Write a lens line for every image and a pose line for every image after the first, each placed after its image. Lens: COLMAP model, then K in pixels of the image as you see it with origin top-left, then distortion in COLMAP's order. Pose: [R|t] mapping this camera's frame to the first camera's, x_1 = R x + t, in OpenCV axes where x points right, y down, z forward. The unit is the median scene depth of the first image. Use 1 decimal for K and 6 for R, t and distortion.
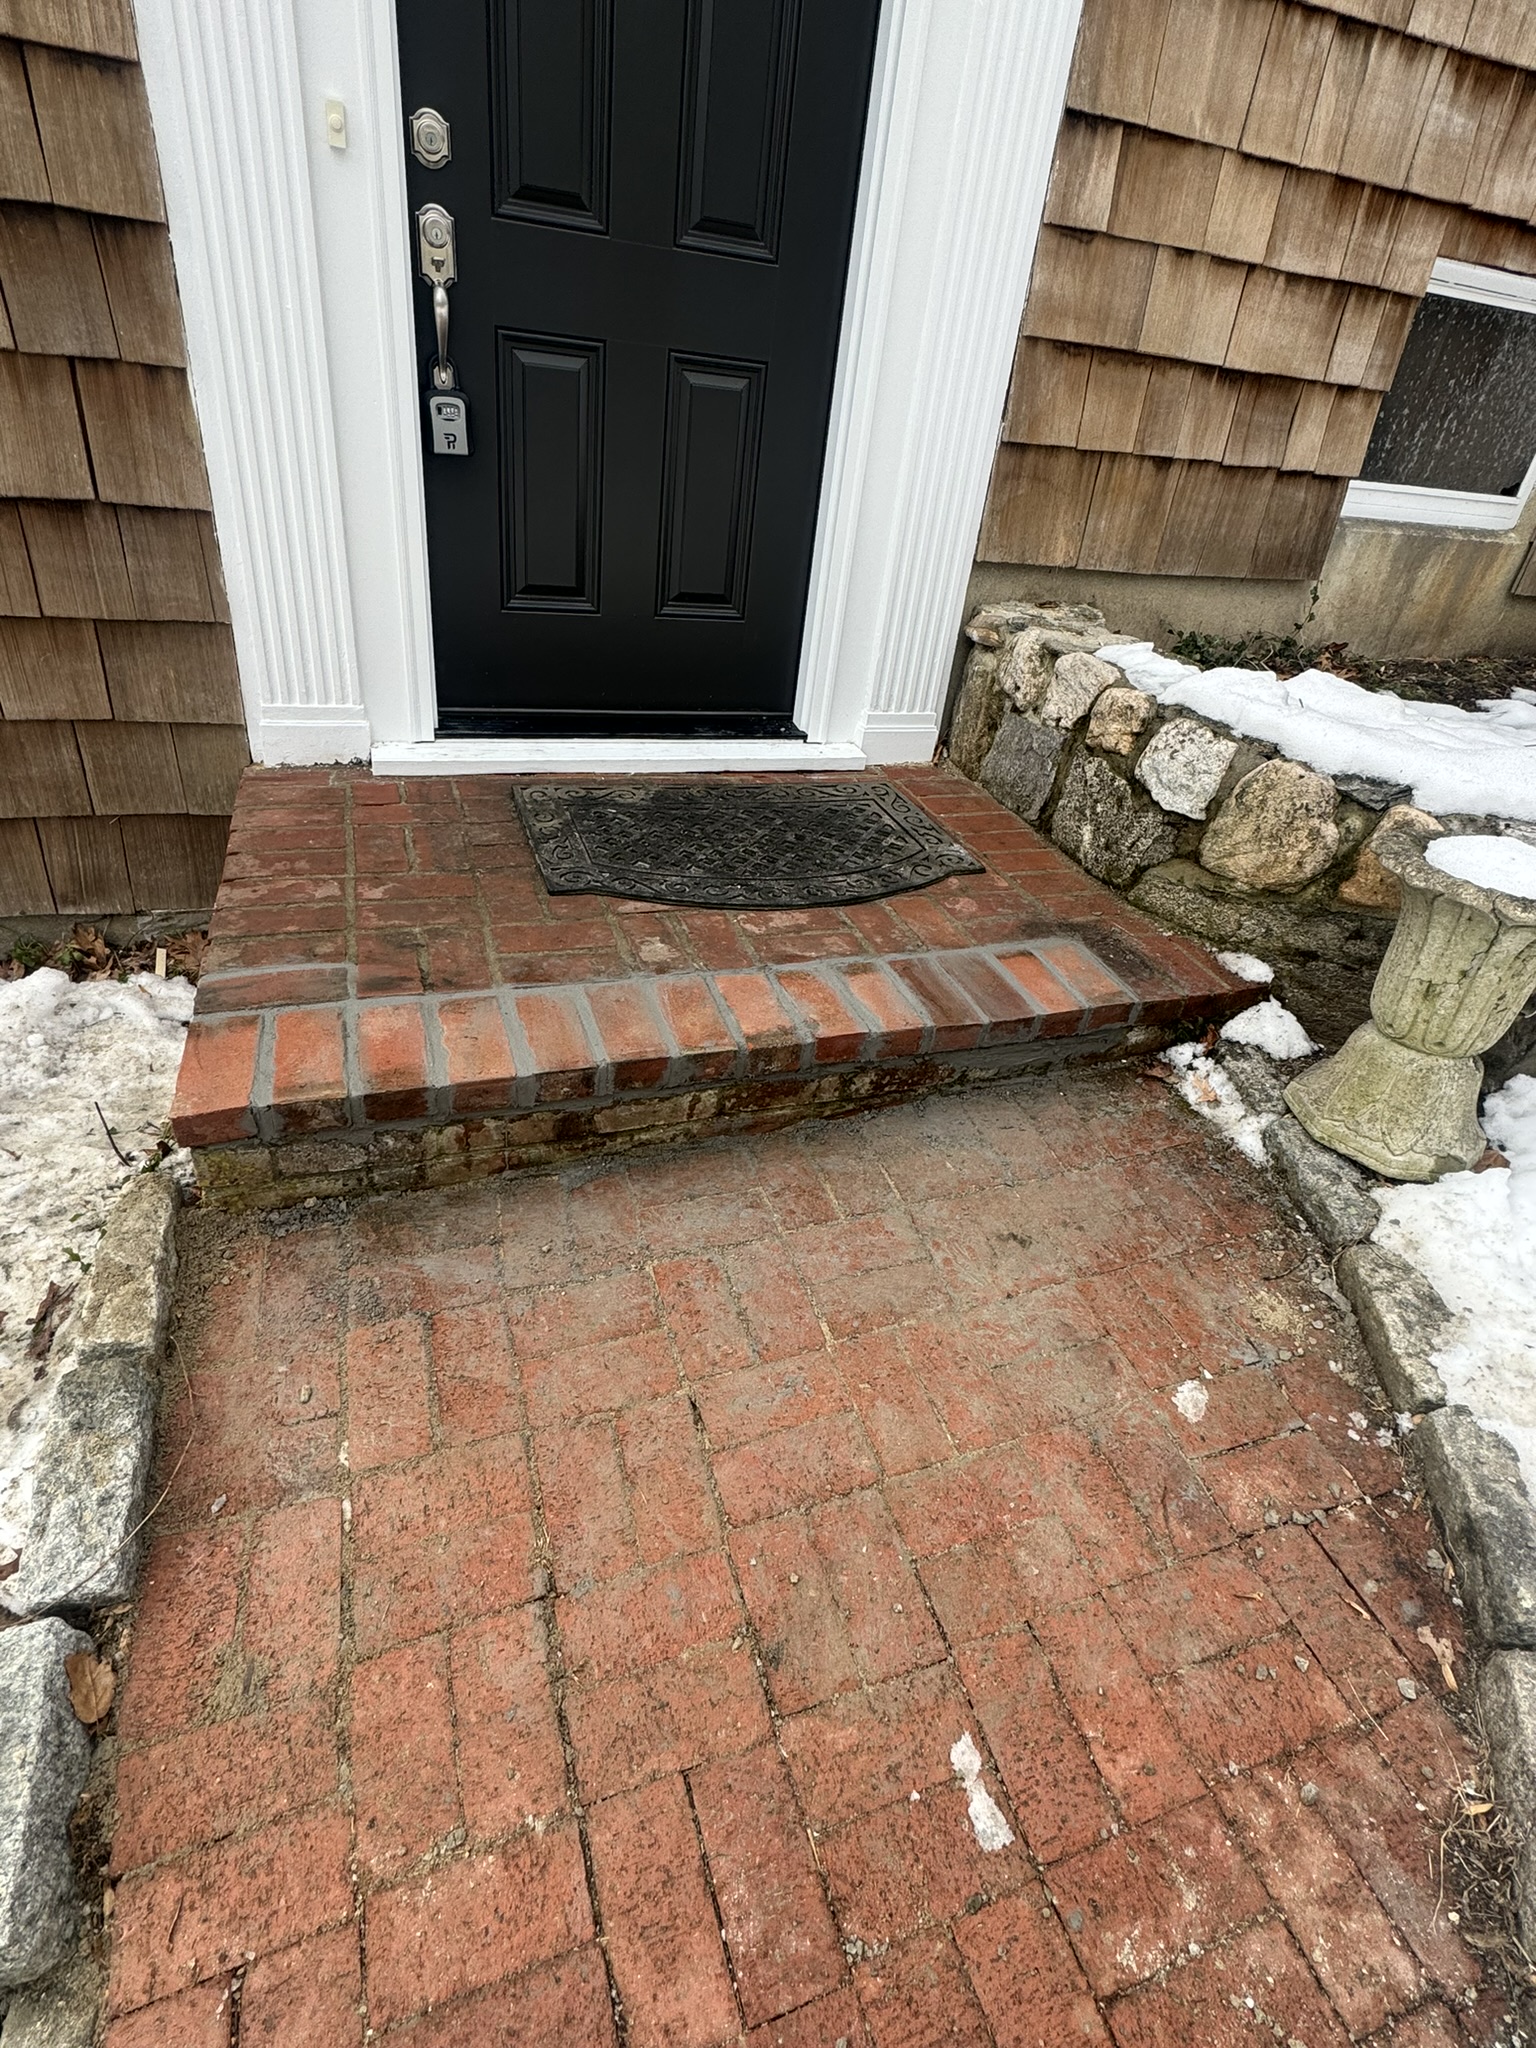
lens RADIAL K [[1020.2, 0, 781.7], [0, 1020.2, 1016.7], [0, 0, 1]] dist [0.010875, -0.008393]
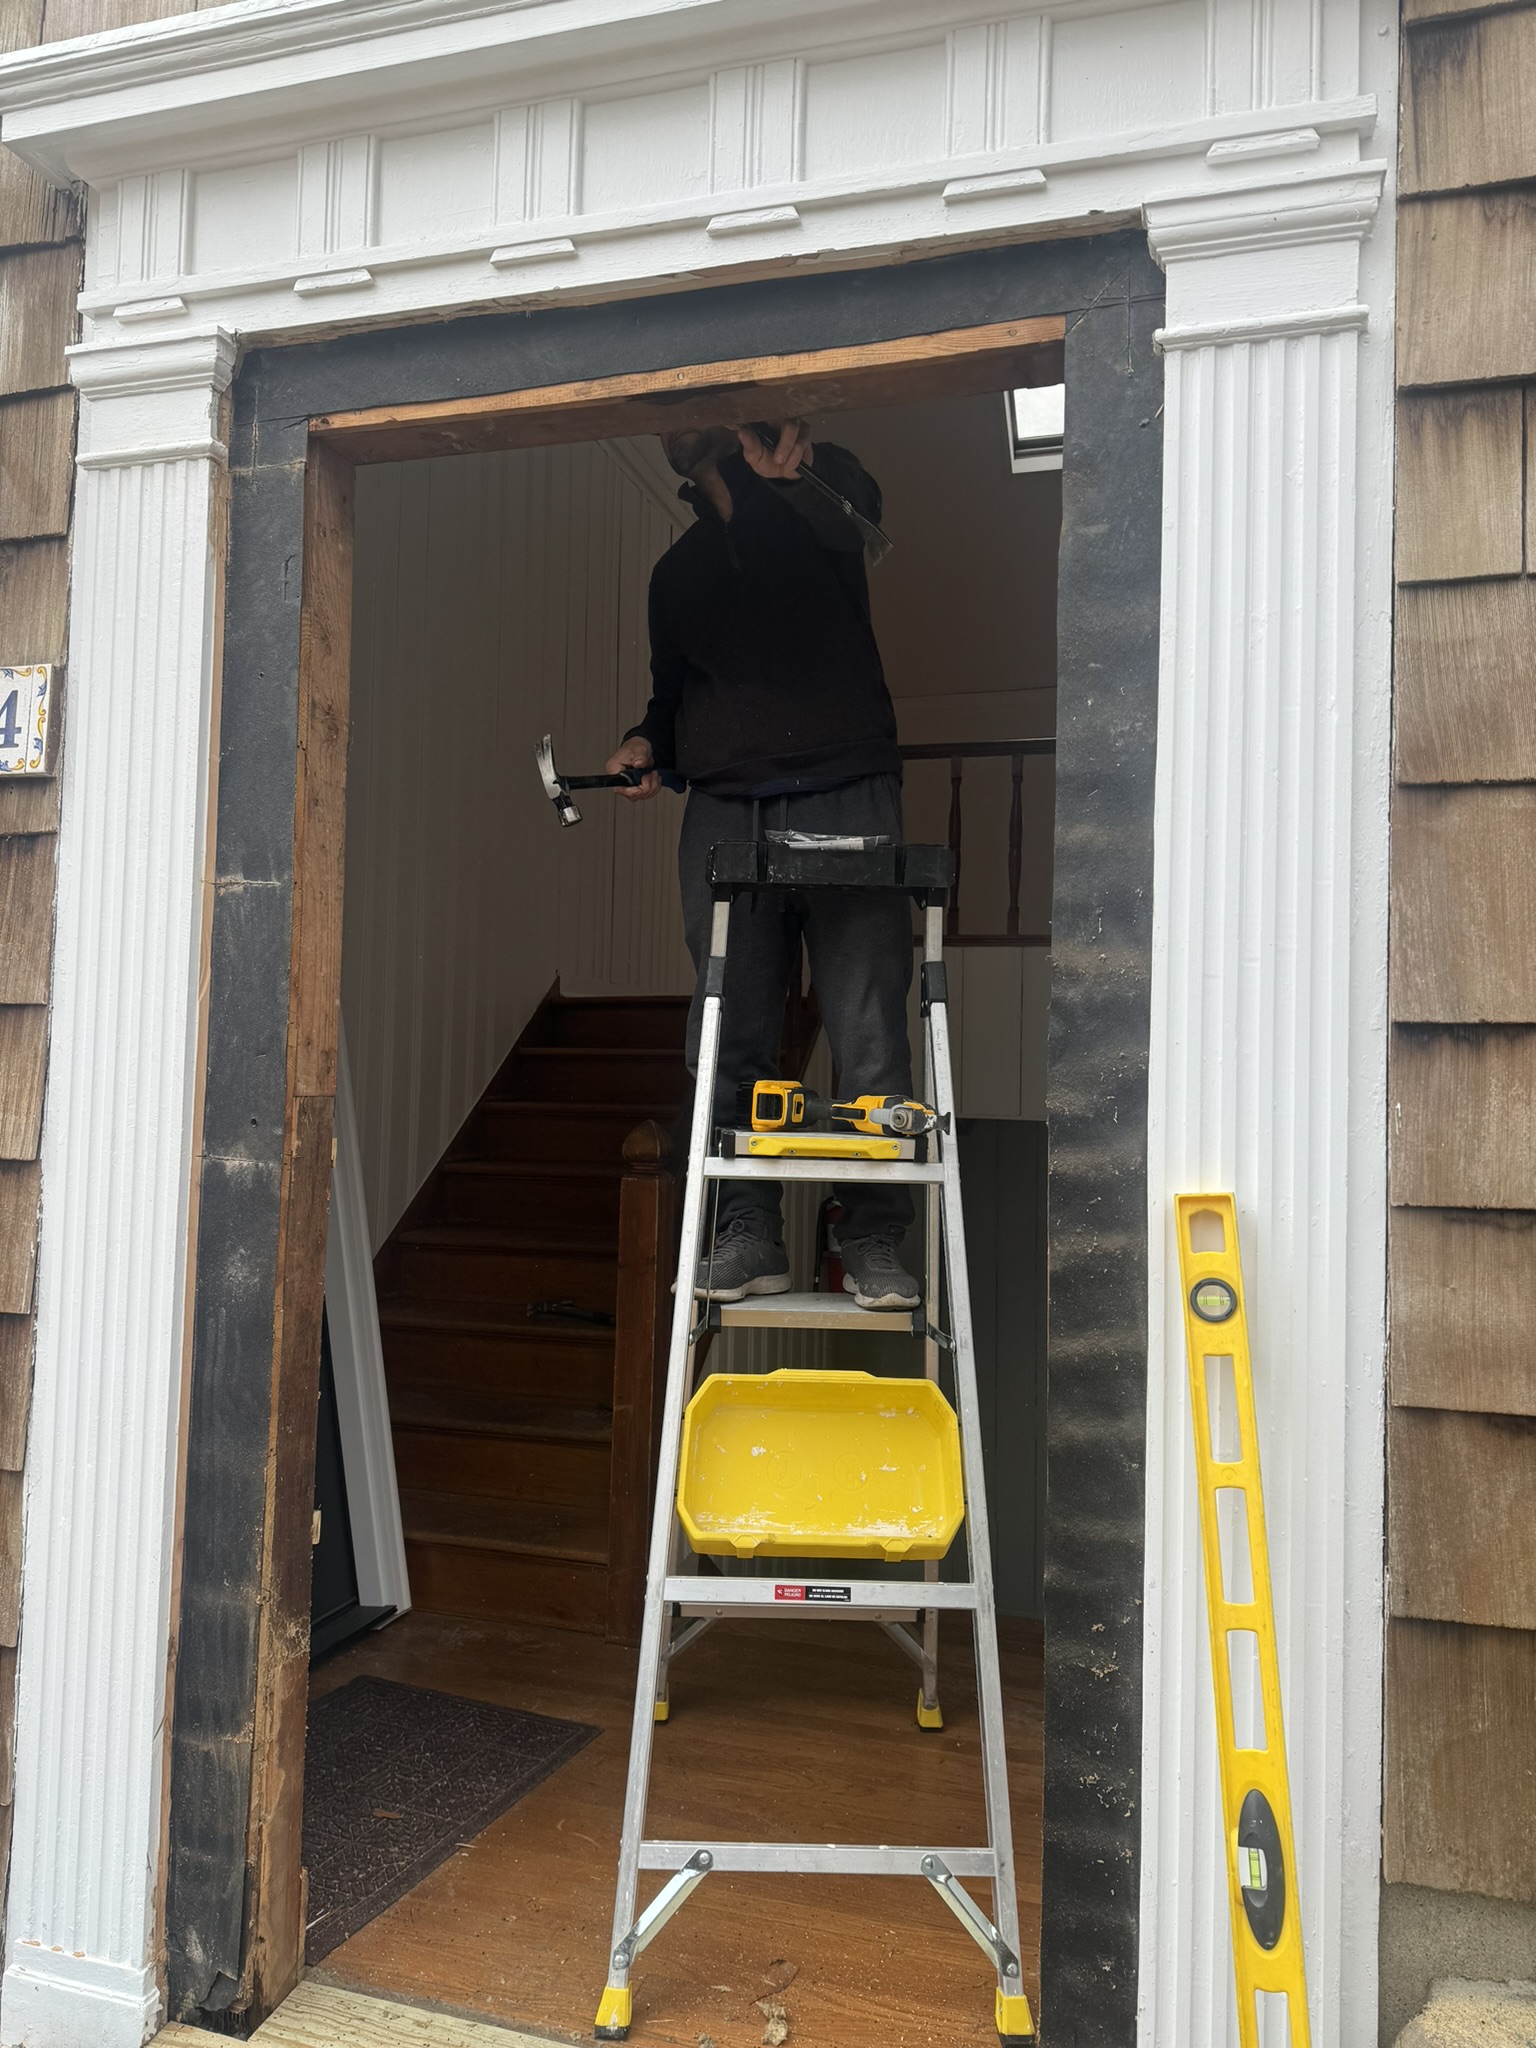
lens RADIAL K [[1438.2, 0, 759.2], [0, 1438.2, 1034.7], [0, 0, 1]] dist [0.049888, -0.056784]
pose [[0.804829, -0.109860, -0.583250, 0.400937], [-0.267830, 0.809740, -0.522100, -0.387258], [0.529639, 0.576413, 0.622279, 0.357248]]
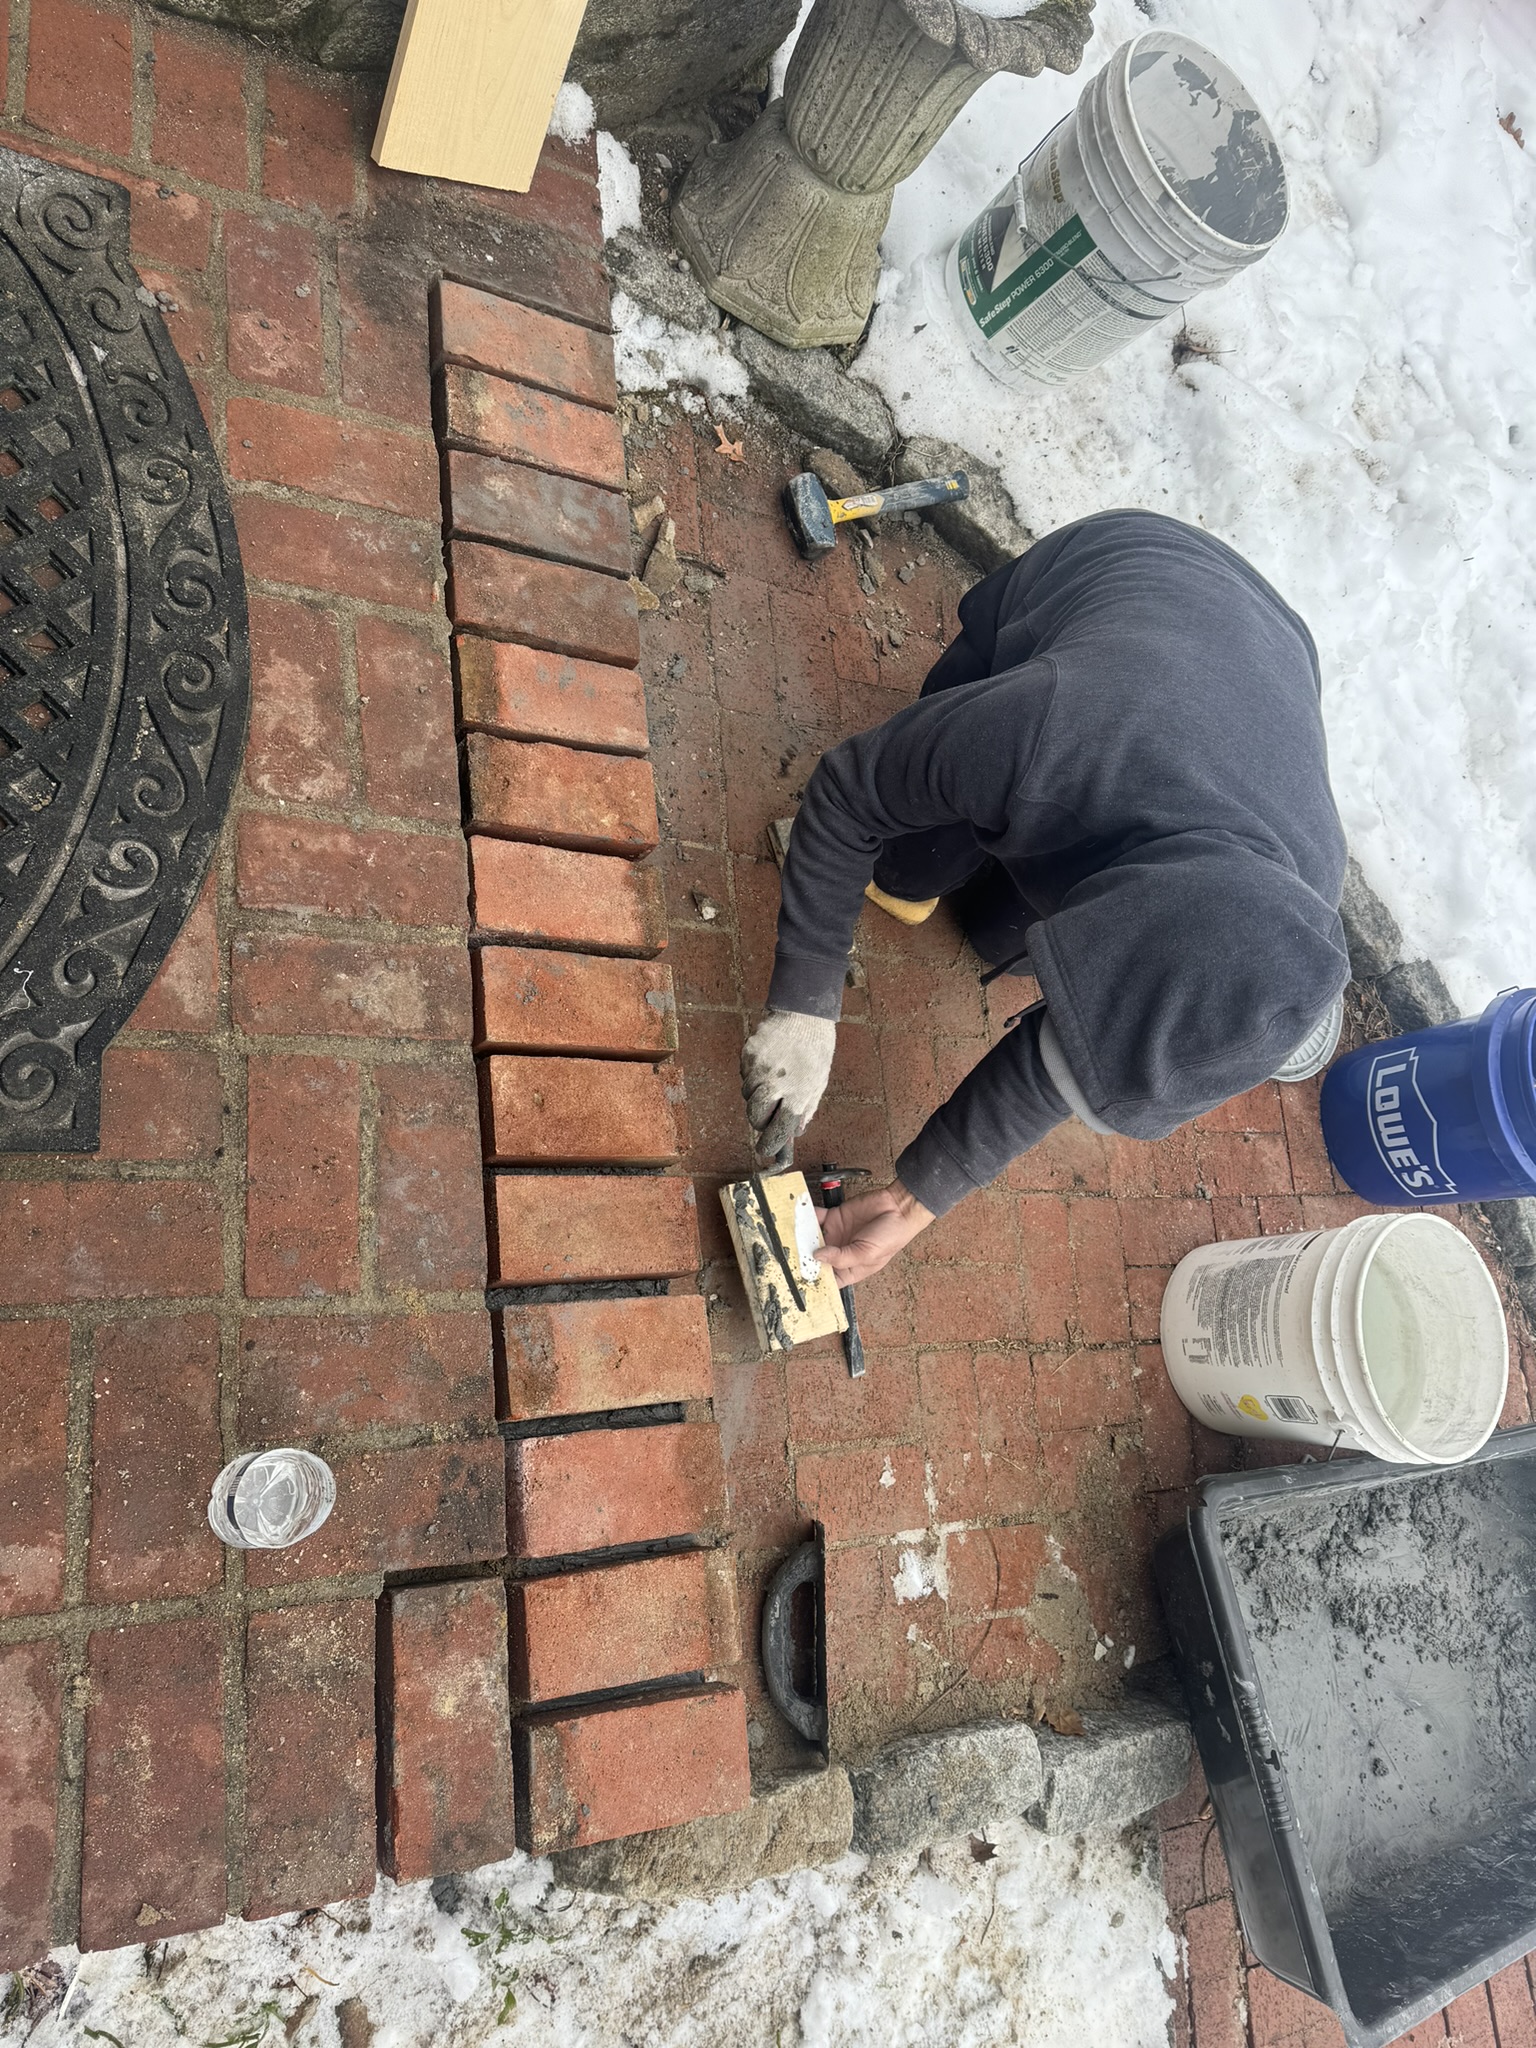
lens RADIAL K [[1422.7, 0, 772.0], [0, 1422.7, 1028.6], [0, 0, 1]] dist [0.075457, -0.108812]
pose [[0.260845, -0.906904, 0.330886, -0.250485], [0.072782, 0.360250, 0.930012, -0.547197], [-0.962633, -0.218507, 0.159976, 0.532511]]
